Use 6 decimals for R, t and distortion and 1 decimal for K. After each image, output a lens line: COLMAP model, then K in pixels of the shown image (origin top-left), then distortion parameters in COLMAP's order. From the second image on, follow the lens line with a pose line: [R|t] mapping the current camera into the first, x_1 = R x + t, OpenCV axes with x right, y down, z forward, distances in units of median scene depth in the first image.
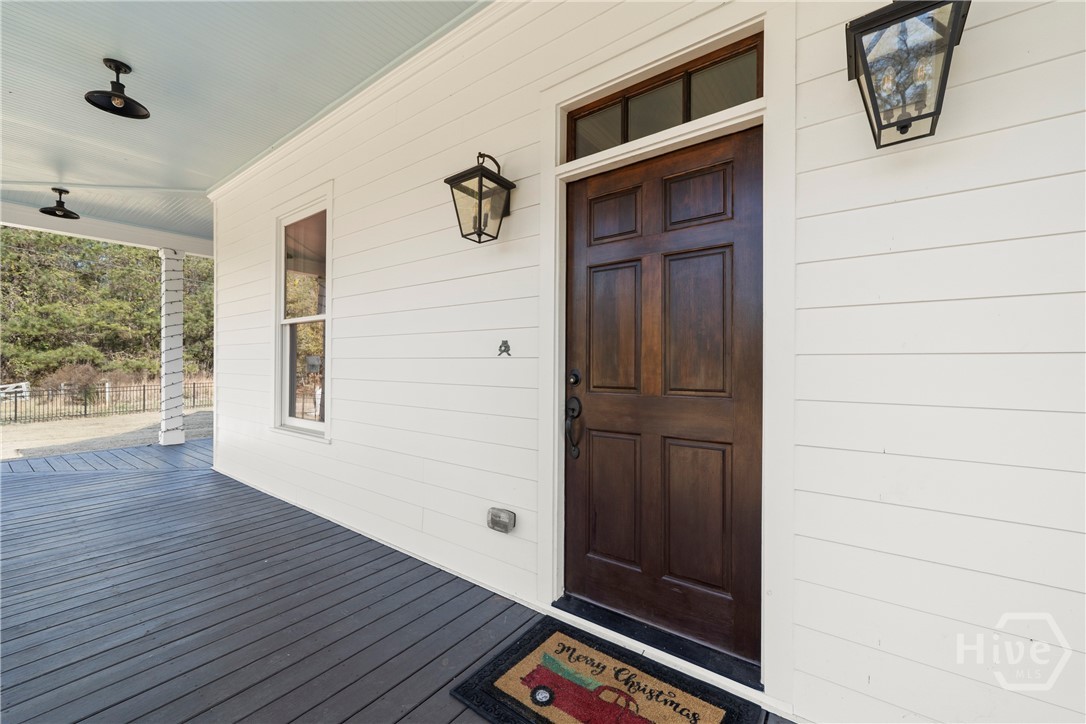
lens RADIAL K [[438.5, 0, 543.1], [0, 438.5, 366.3], [0, 0, 1]] dist [-0.002115, -0.000188]
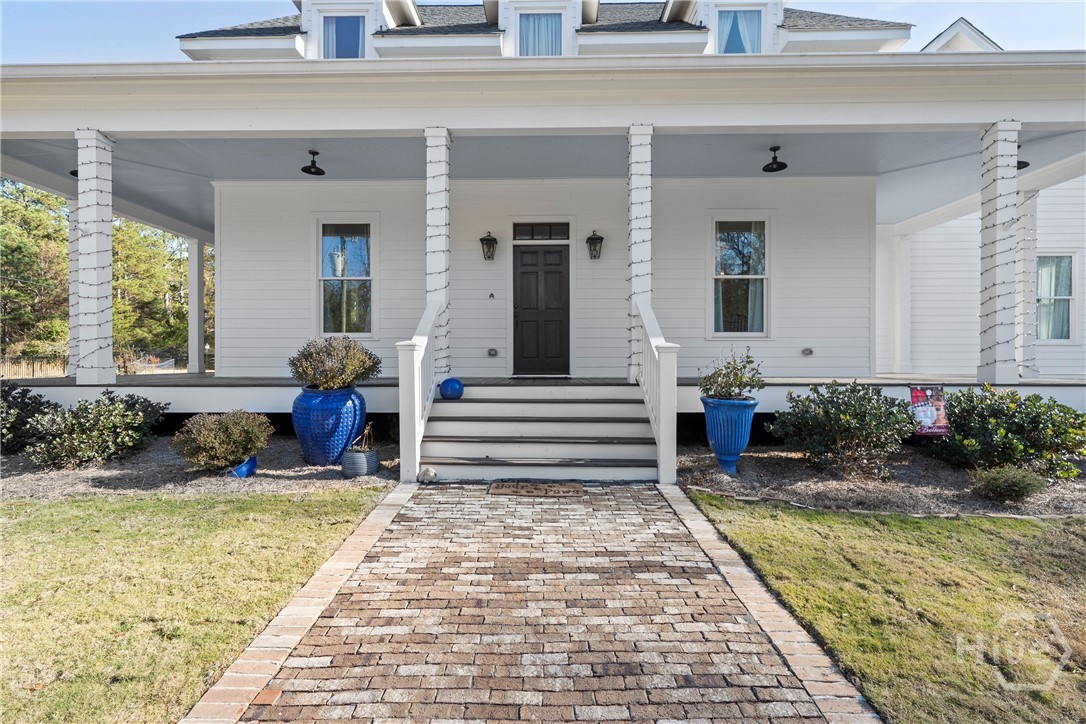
lens RADIAL K [[499.4, 0, 542.7], [0, 499.4, 359.8], [0, 0, 1]] dist [0.000612, 0.000033]
pose [[0.808791, -0.005710, 0.588068, -2.013009], [0.005460, 0.999983, 0.002199, 0.433148], [-0.588070, 0.001433, 0.808808, -2.181468]]
